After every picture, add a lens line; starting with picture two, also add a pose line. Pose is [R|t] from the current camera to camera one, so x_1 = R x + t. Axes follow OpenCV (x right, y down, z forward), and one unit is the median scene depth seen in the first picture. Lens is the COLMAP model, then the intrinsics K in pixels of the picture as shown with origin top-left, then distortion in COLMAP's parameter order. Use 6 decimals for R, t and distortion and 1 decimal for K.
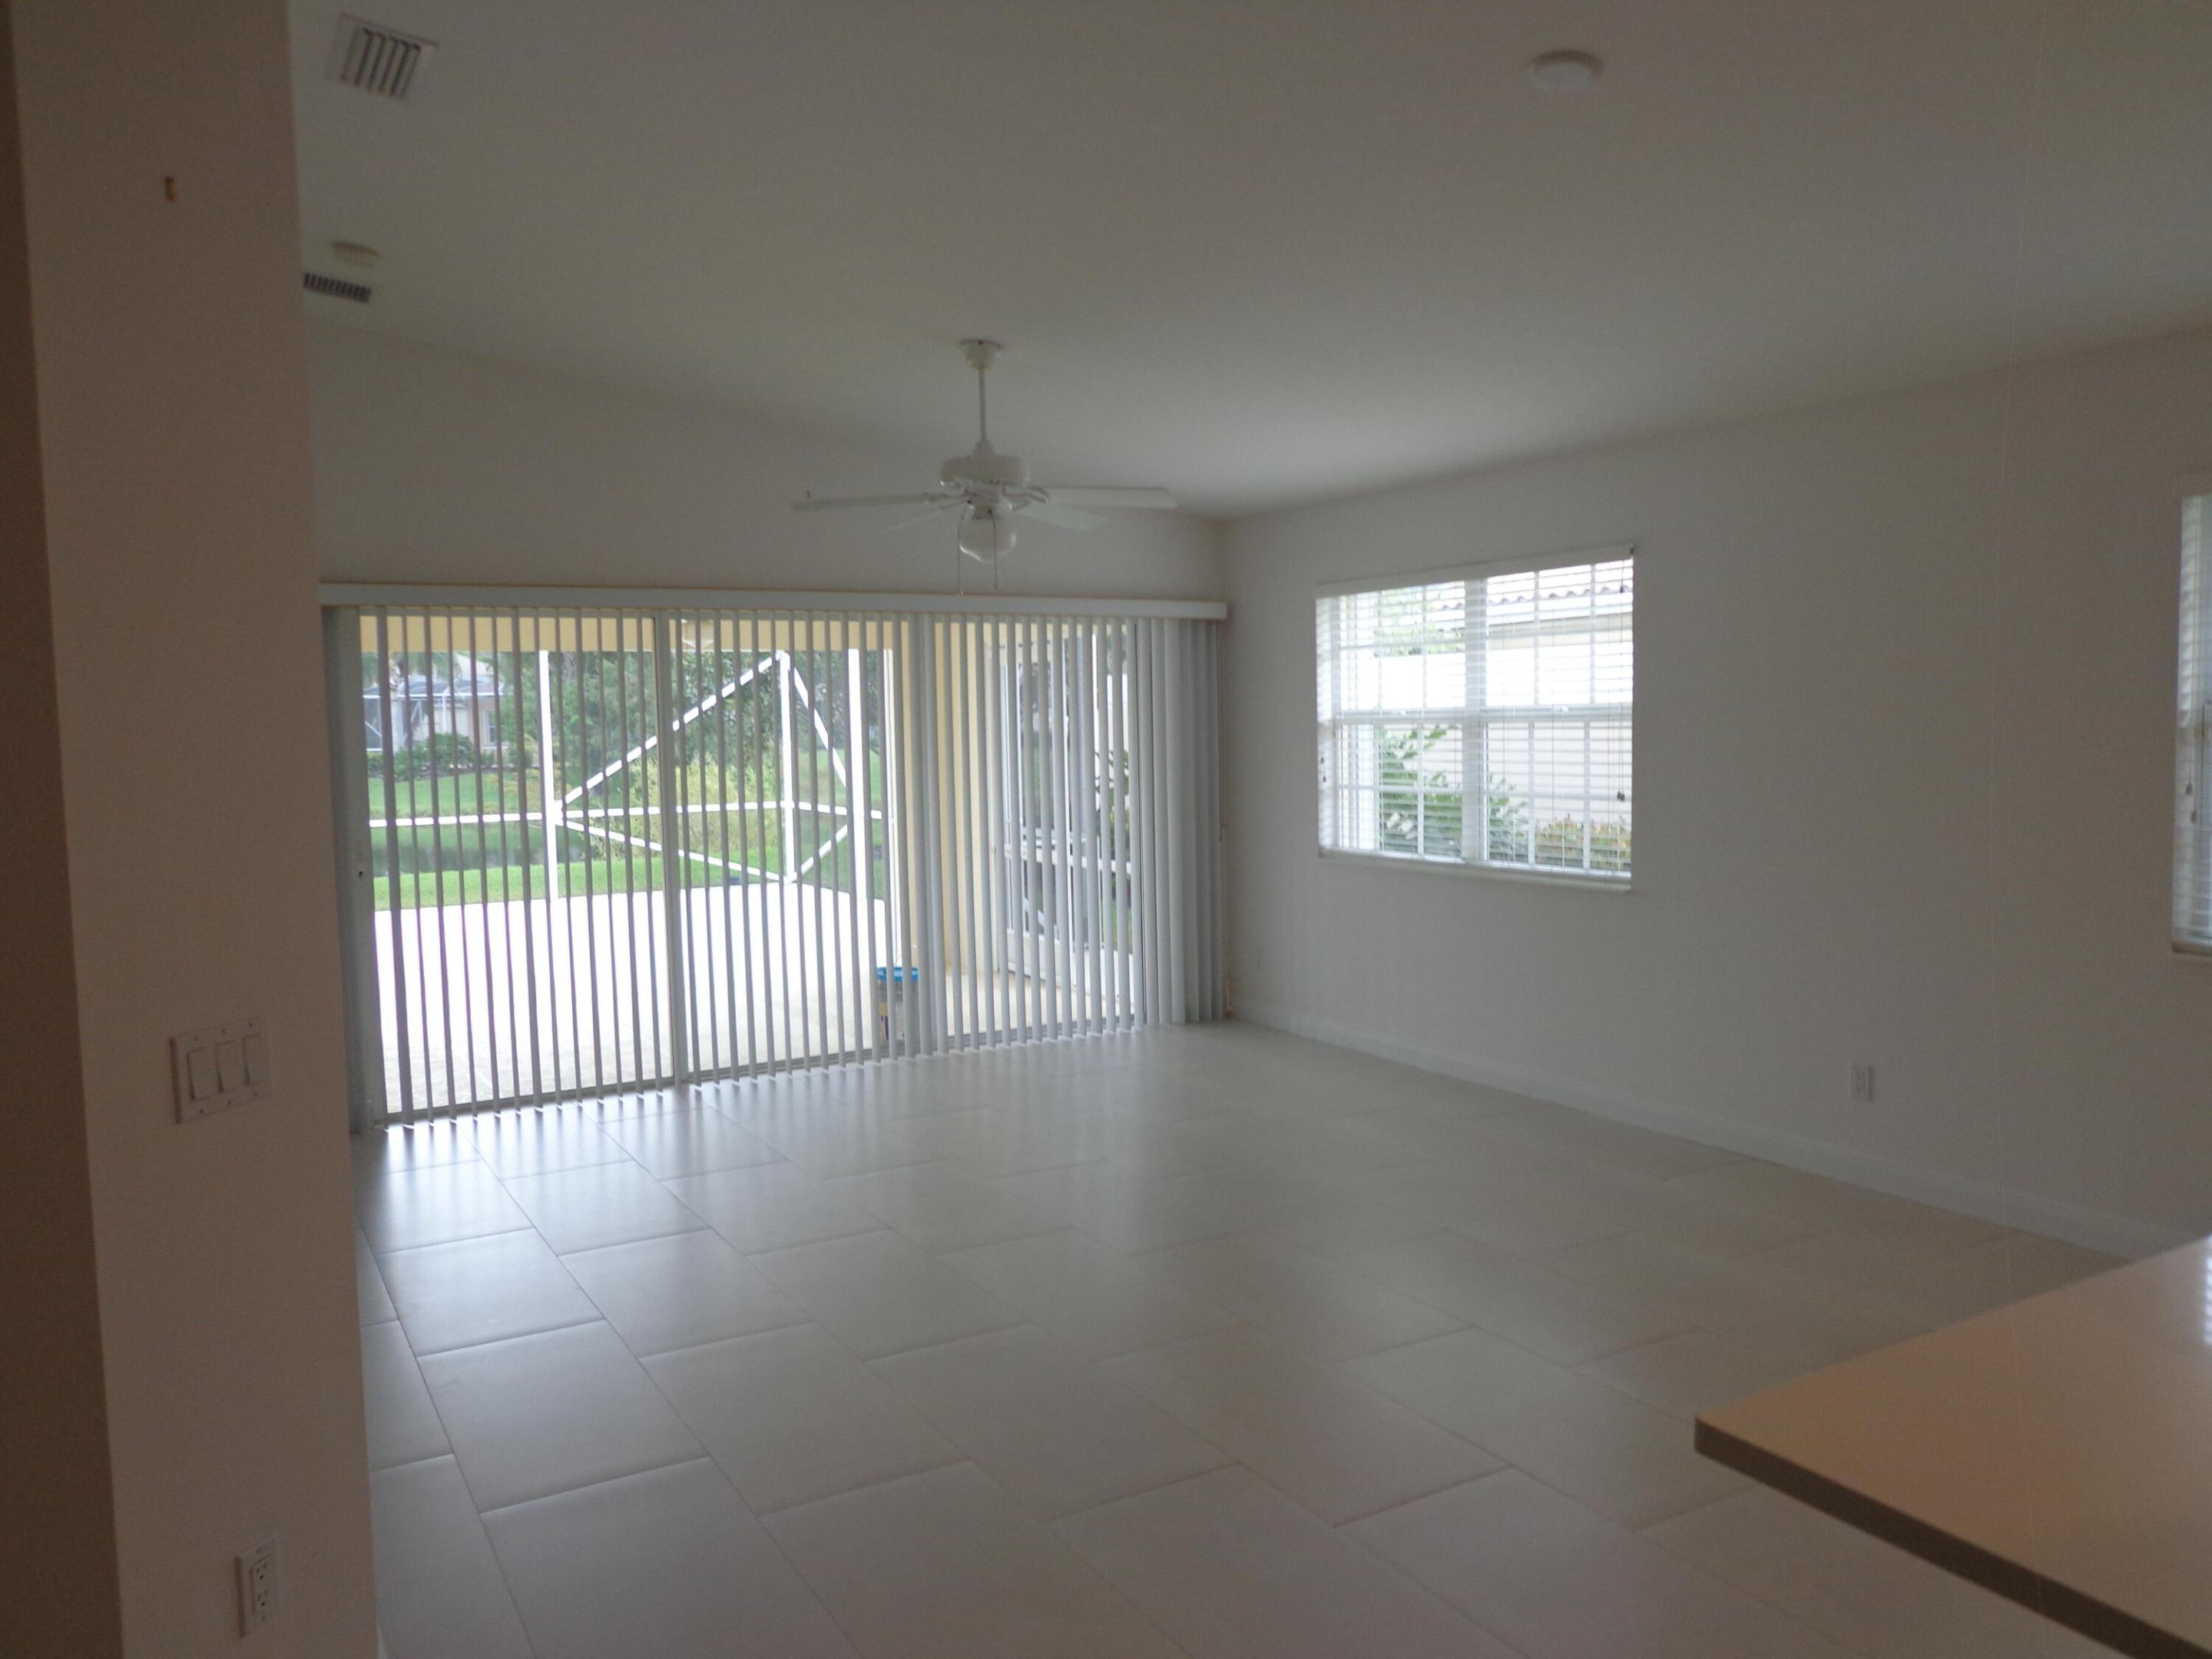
lens RADIAL K [[1637.9, 0, 1108.7], [0, 1637.9, 833.9], [0, 0, 1]] dist [0.002315, 0.002261]
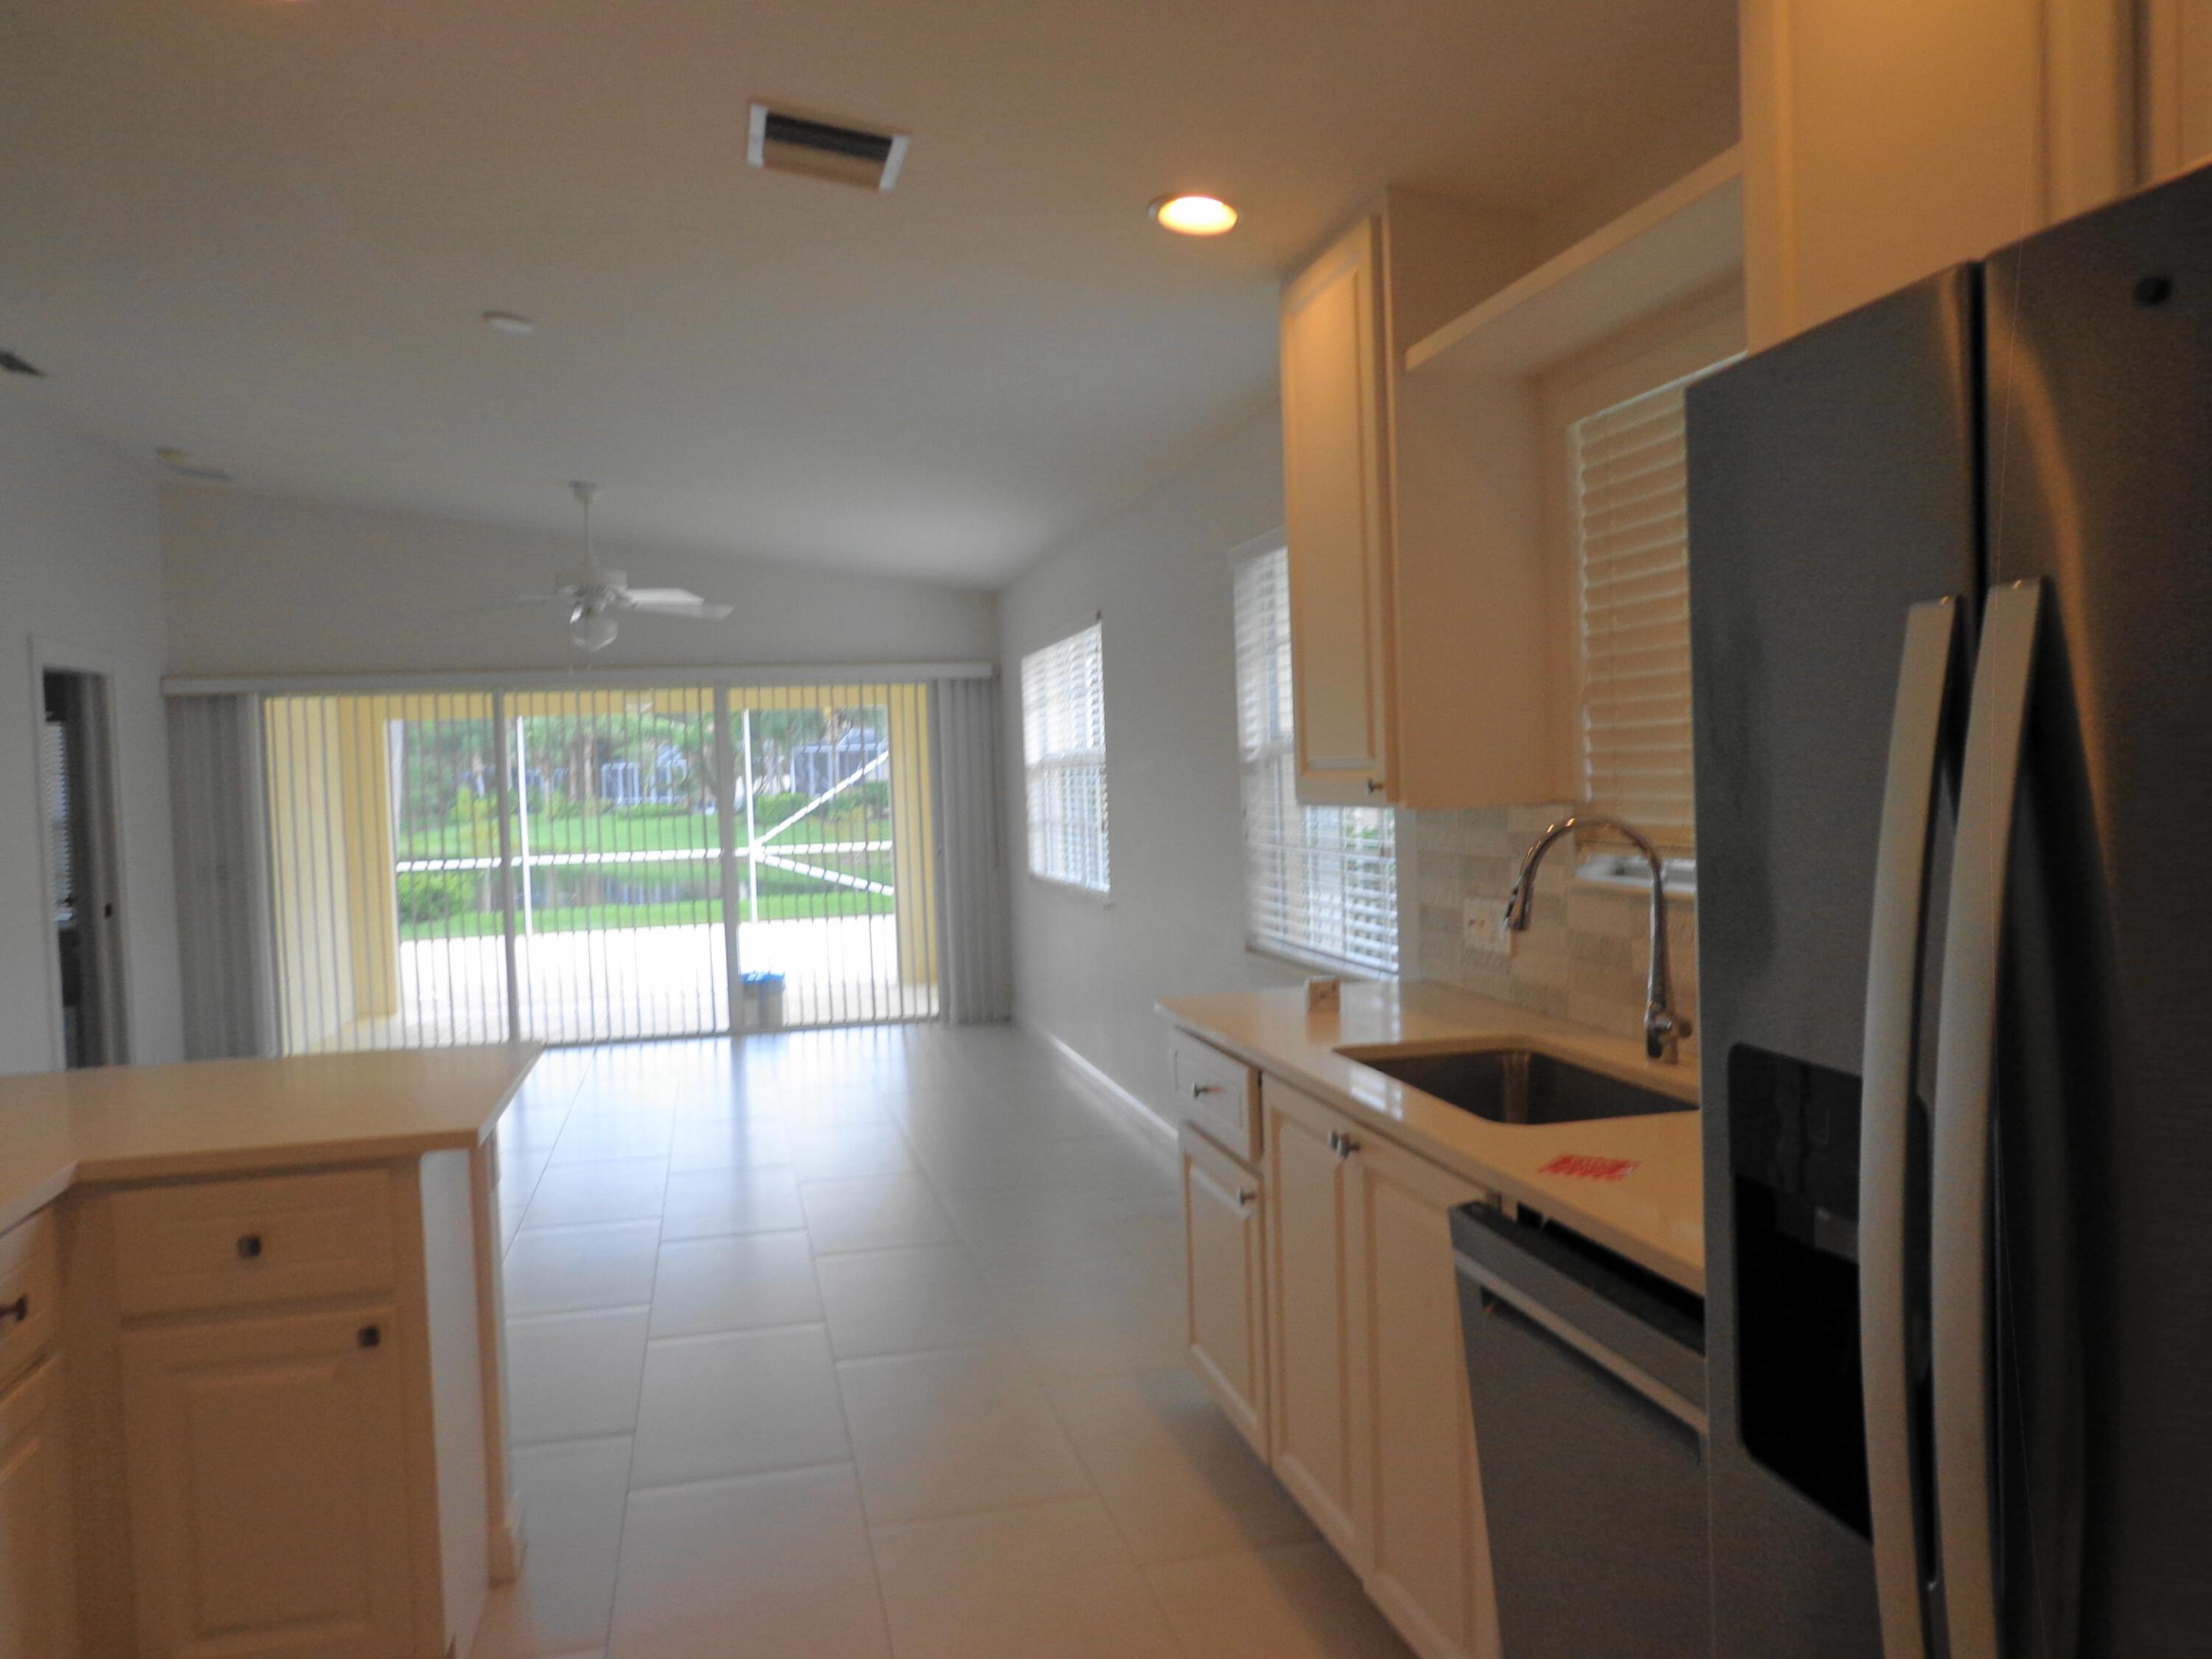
lens RADIAL K [[1637.9, 0, 1103.3], [0, 1637.9, 828.2], [0, 0, 1]] dist [0.002315, 0.002261]
pose [[0.955923, -0.002498, -0.293606, 0.510906], [-0.006349, 0.999554, -0.029175, 0.009757], [0.293548, 0.029753, 0.955481, -0.093148]]
